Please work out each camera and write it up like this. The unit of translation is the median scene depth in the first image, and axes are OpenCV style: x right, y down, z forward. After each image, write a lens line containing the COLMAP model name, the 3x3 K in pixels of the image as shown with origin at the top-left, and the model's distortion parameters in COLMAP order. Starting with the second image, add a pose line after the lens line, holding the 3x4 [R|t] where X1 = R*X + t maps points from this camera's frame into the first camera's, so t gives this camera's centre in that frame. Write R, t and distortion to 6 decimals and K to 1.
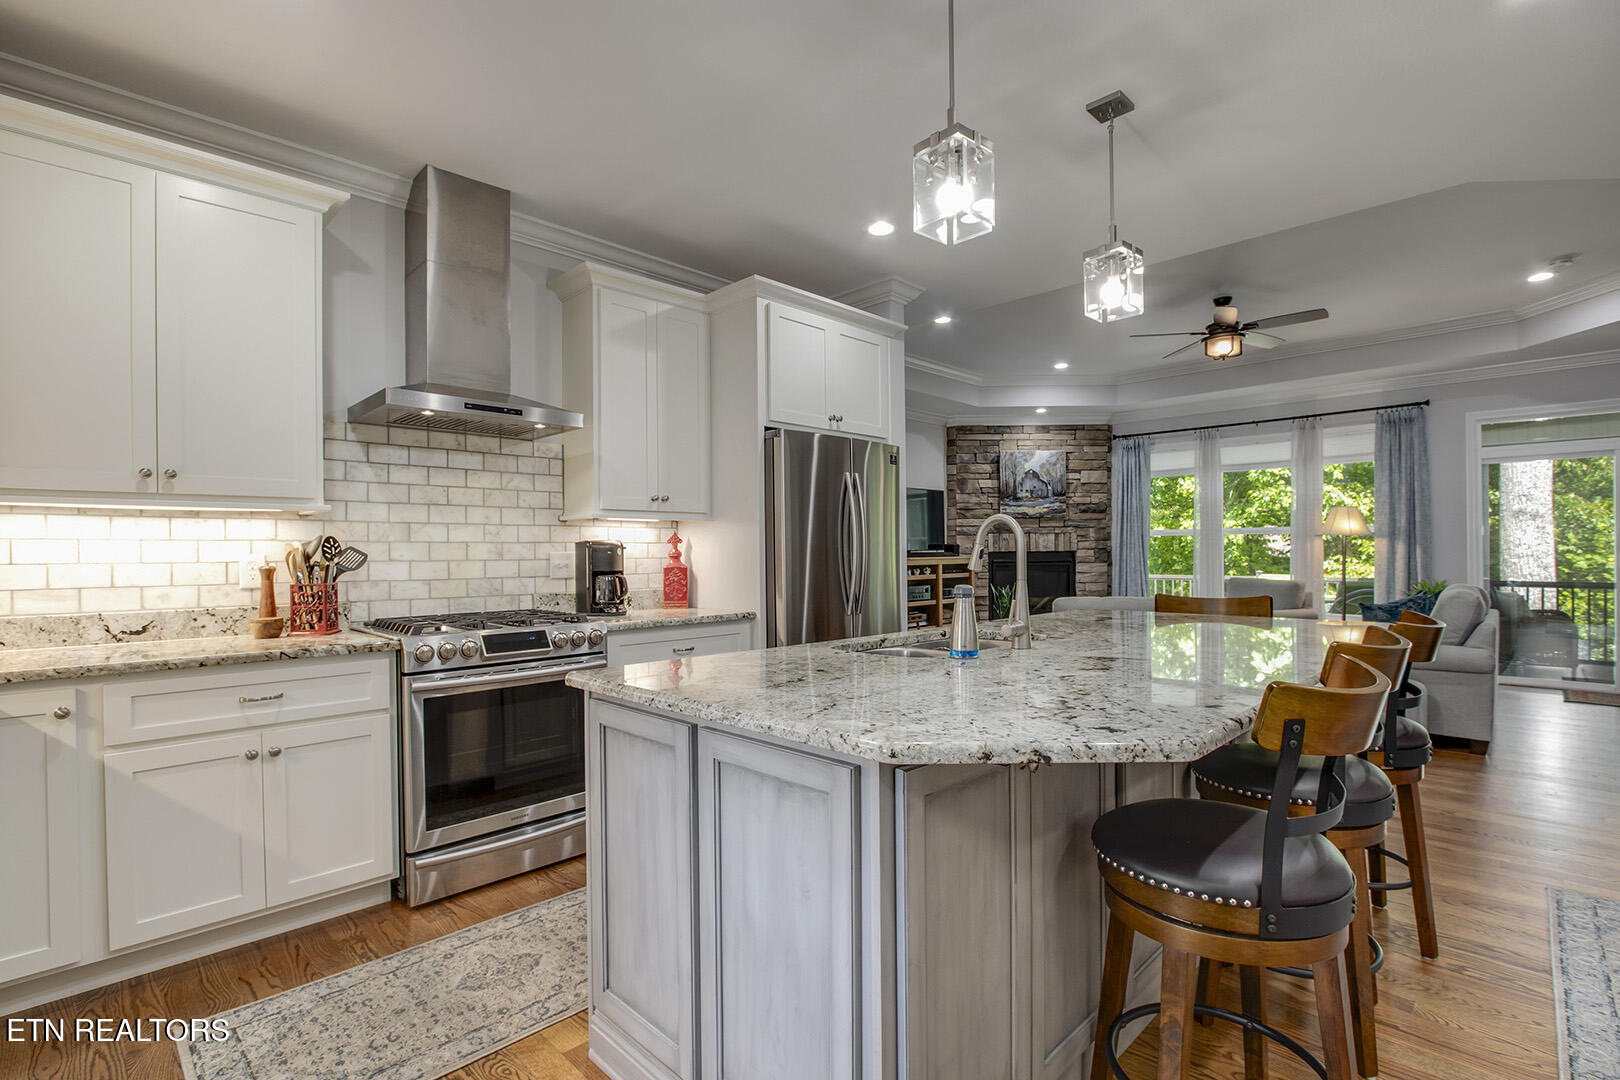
lens RADIAL K [[753.0, 0, 812.9], [0, 753.0, 555.0], [0, 0, 1]] dist [-0.029095, 0.006101]
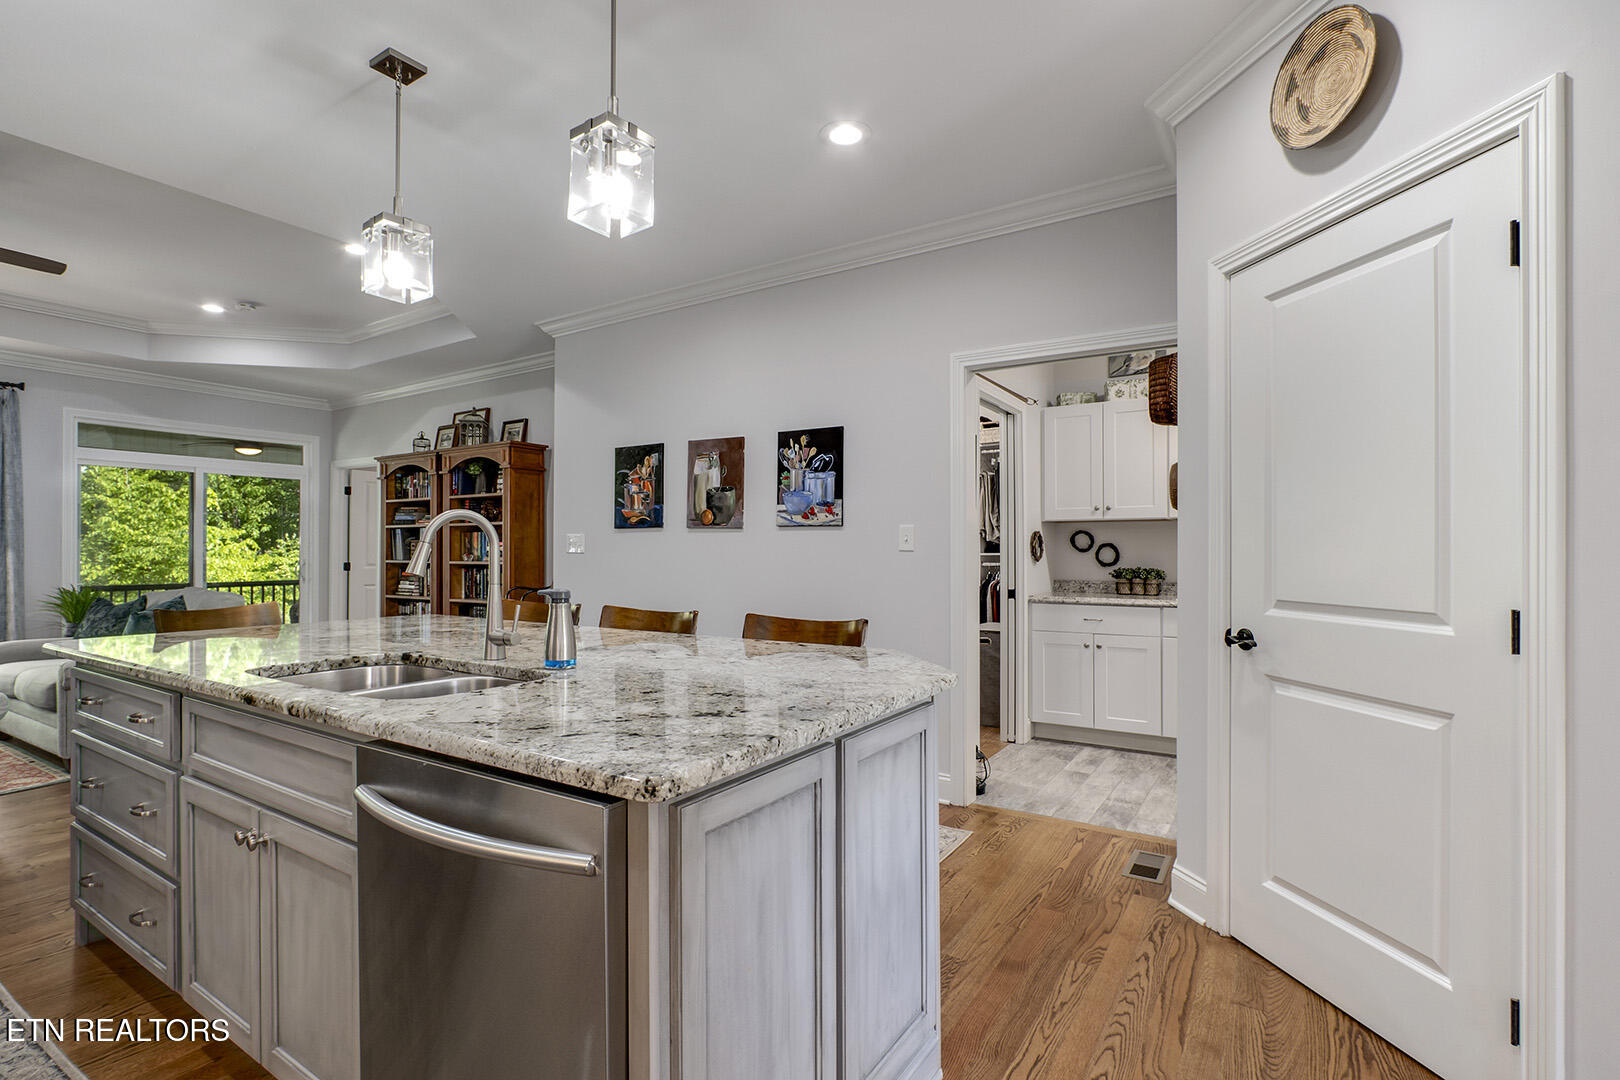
lens RADIAL K [[758.4, 0, 812.7], [0, 758.4, 551.4], [0, 0, 1]] dist [-0.021565, -0.000285]
pose [[-0.210934, 0.007592, 0.977471, -0.390081], [0.003387, 0.999970, -0.007036, 0.000788], [-0.977495, 0.001827, -0.210953, 0.453348]]
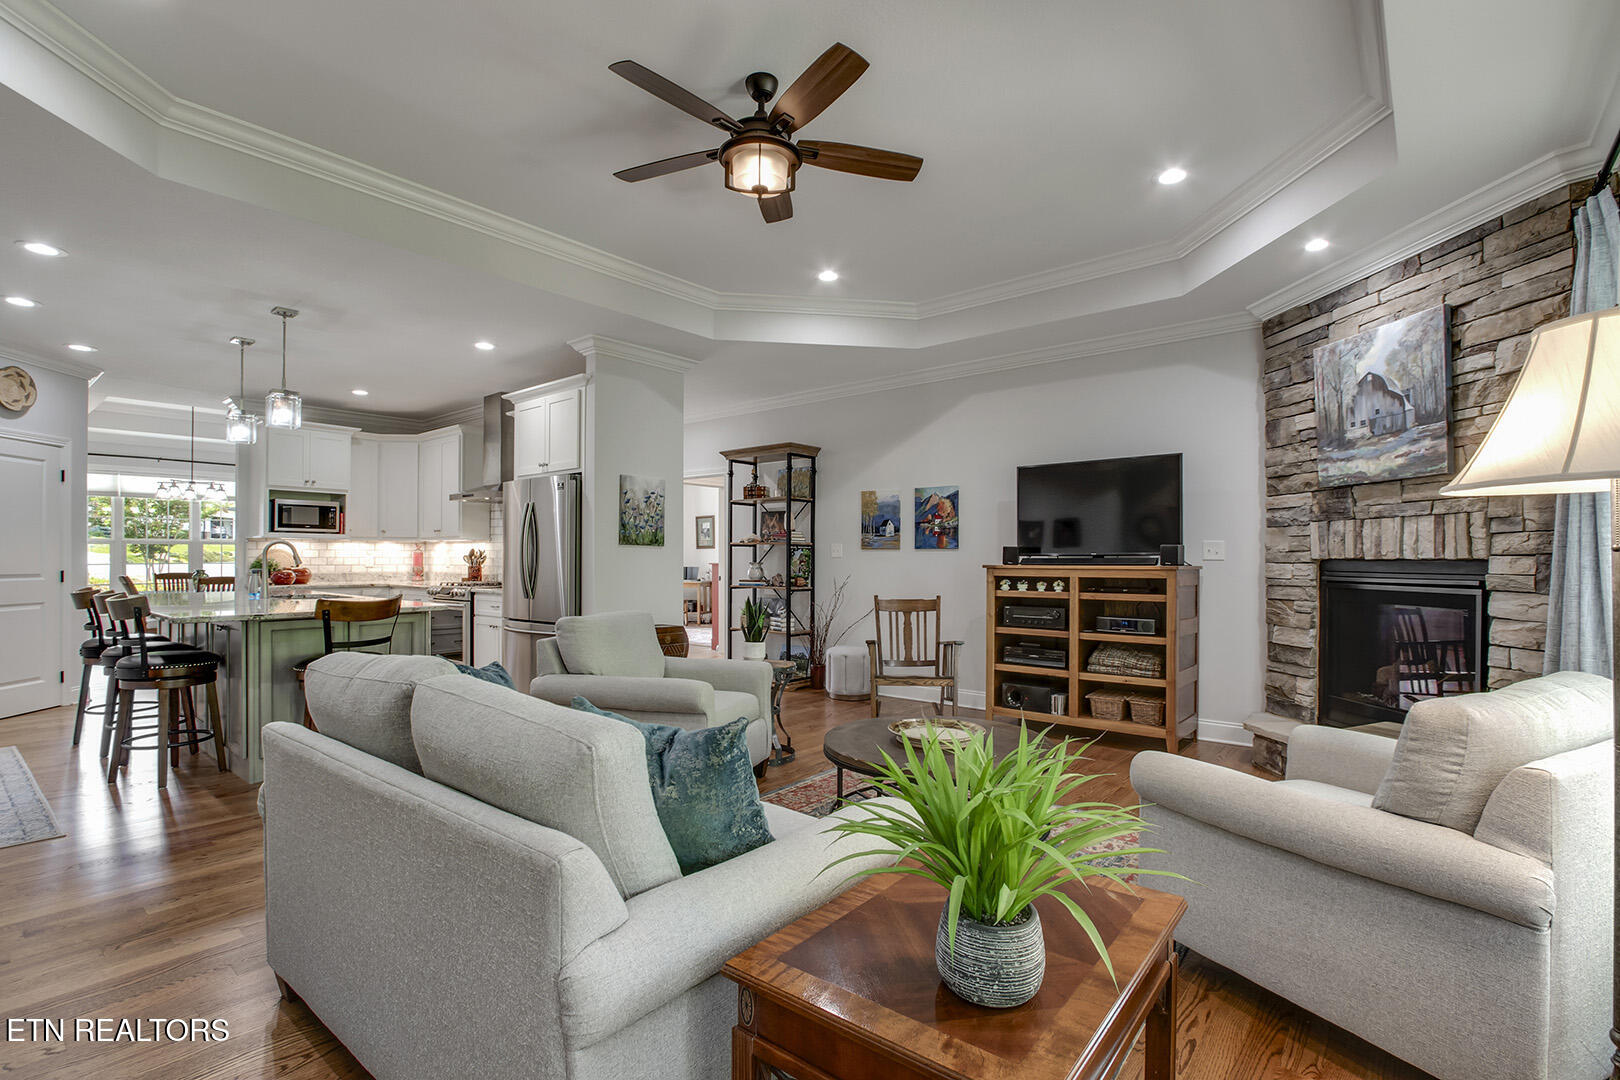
lens RADIAL K [[753.0, 0, 812.9], [0, 753.0, 555.0], [0, 0, 1]] dist [-0.029095, 0.006101]
pose [[0.087974, 0.006938, -0.996099, 1.508620], [-0.005202, 0.999965, 0.006506, -0.018379], [0.996109, 0.004609, 0.088007, 1.385201]]
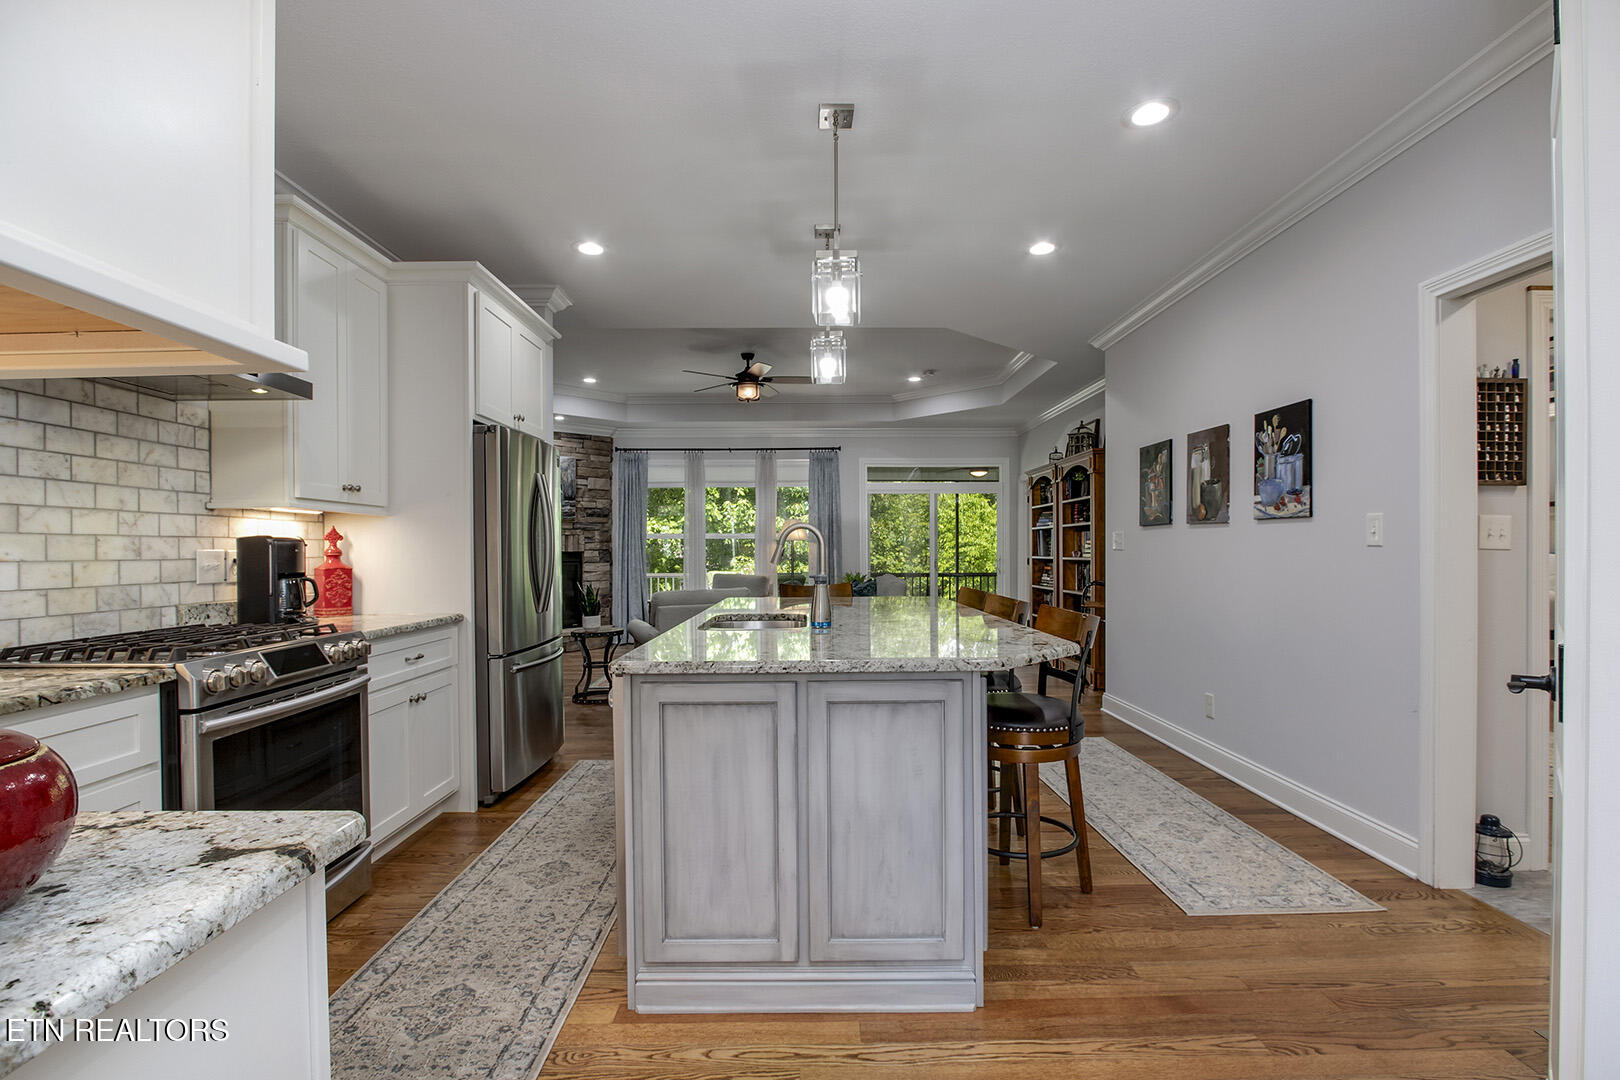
lens RADIAL K [[753.0, 0, 812.9], [0, 753.0, 555.0], [0, 0, 1]] dist [-0.029095, 0.006101]
pose [[0.703177, 0.000099, 0.711015, -0.401253], [0.001464, 0.999998, -0.001586, 0.003245], [-0.711014, 0.002156, 0.703175, 0.022640]]
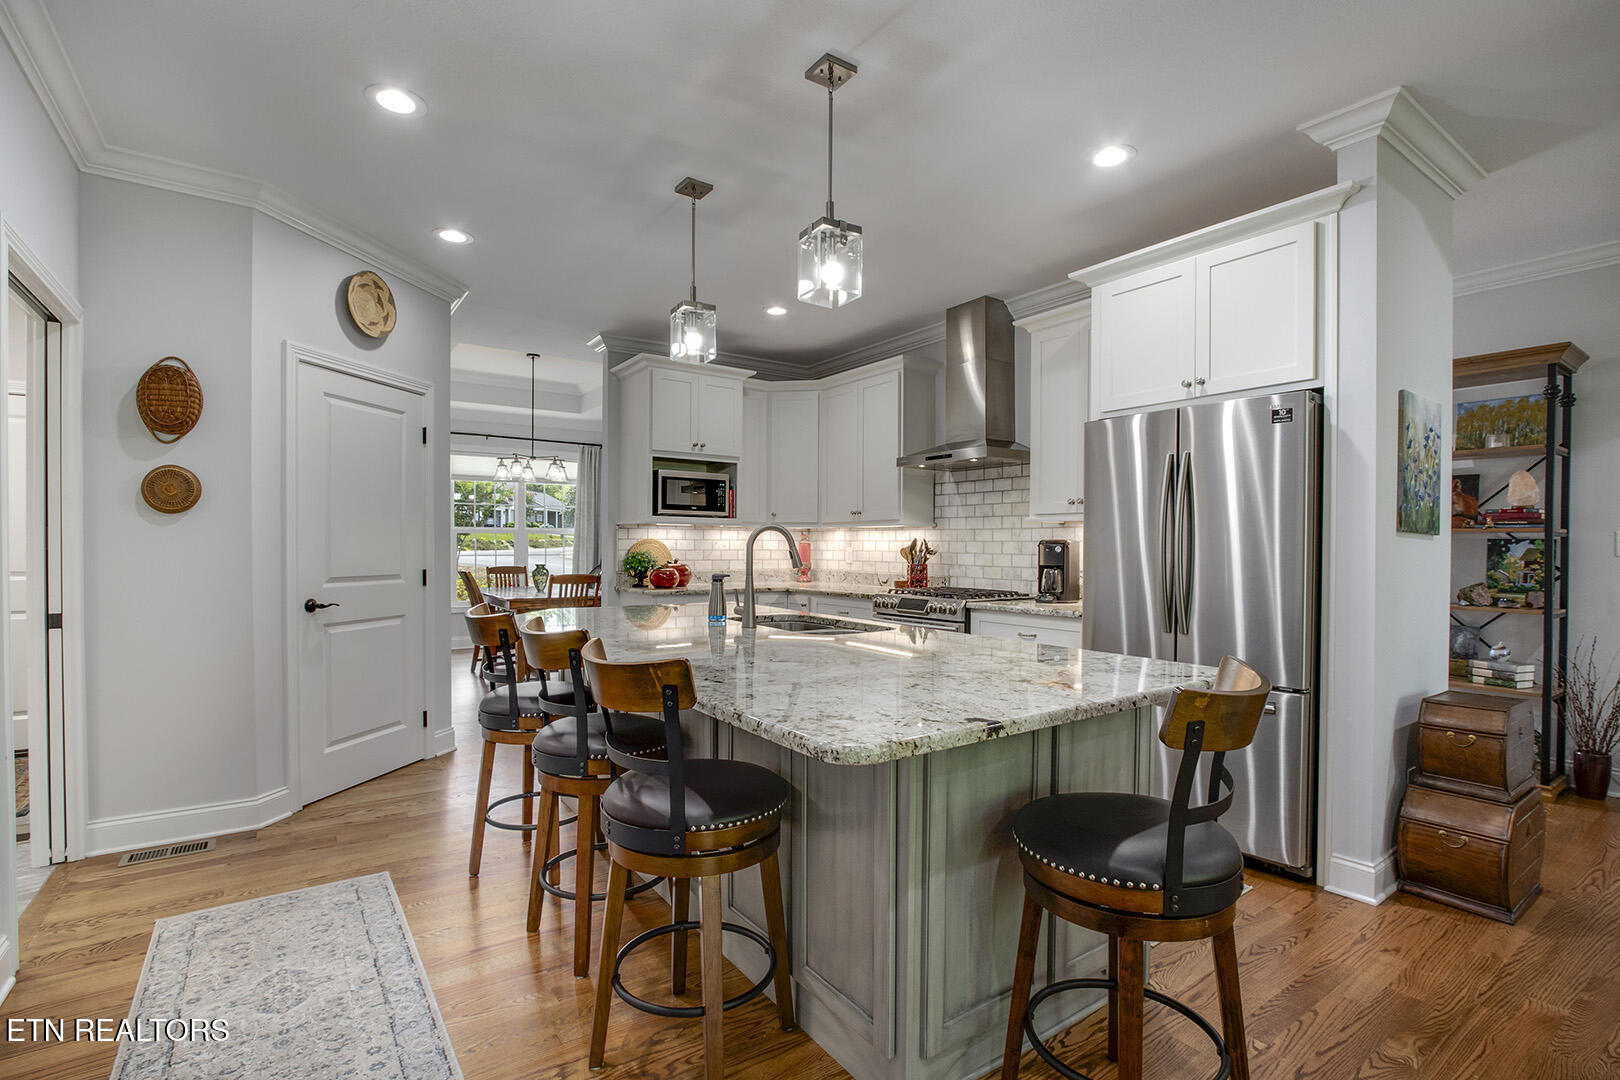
lens RADIAL K [[753.0, 0, 812.9], [0, 753.0, 555.0], [0, 0, 1]] dist [-0.029095, 0.006101]
pose [[-0.171853, 0.021875, -0.984880, 0.859052], [-0.005937, 0.999712, 0.023240, -0.018674], [0.985105, 0.009841, -0.171673, 0.742217]]
